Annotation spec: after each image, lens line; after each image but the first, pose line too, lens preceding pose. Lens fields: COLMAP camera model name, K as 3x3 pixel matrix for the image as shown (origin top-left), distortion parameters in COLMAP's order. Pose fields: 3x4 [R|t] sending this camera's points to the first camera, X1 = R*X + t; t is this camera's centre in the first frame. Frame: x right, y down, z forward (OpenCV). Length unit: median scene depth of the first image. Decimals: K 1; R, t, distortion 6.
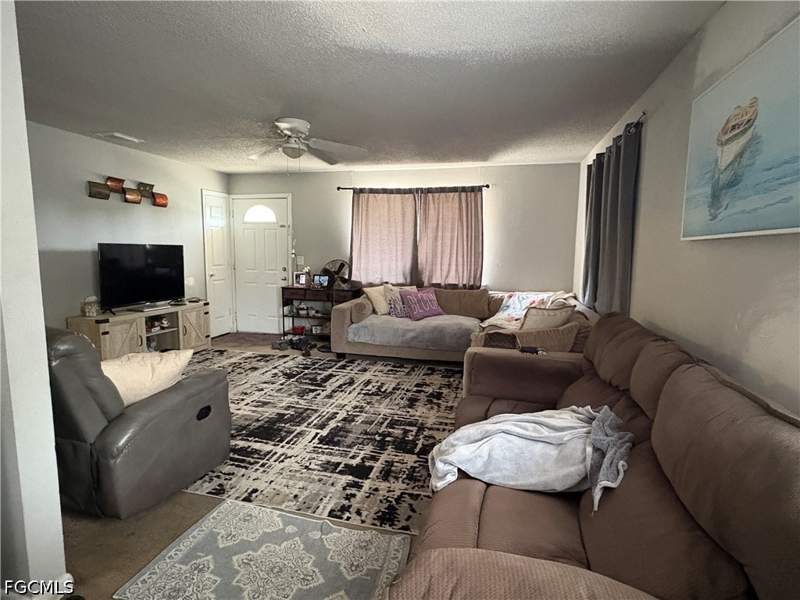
lens RADIAL K [[421.6, 0, 399.9], [0, 421.6, 297.0], [0, 0, 1]] dist [-0.004435, -0.000984]
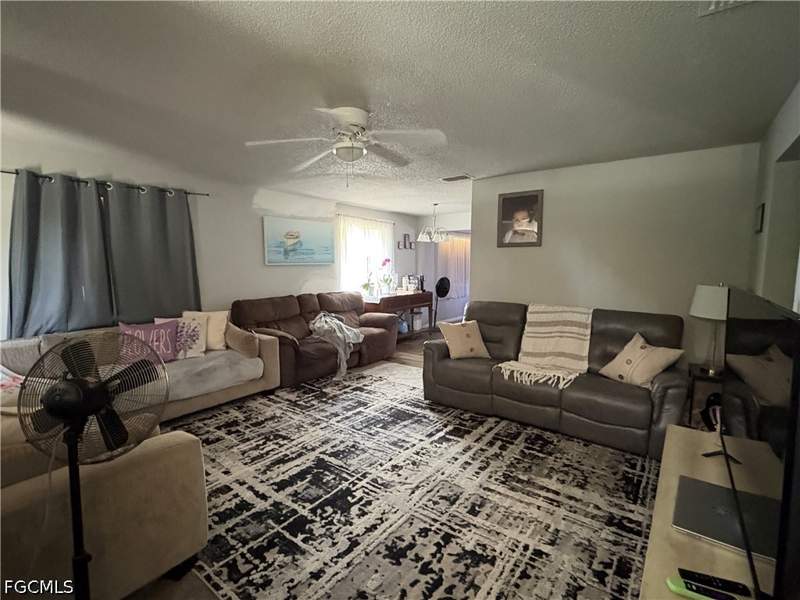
lens RADIAL K [[376.2, 0, 400.6], [0, 376.2, 298.3], [0, 0, 1]] dist [0.000026, -0.000001]
pose [[-0.923637, -0.050636, 0.379910, -0.586506], [0.031804, 0.977690, 0.207633, -0.214636], [-0.381947, 0.203860, -0.901420, 1.560363]]
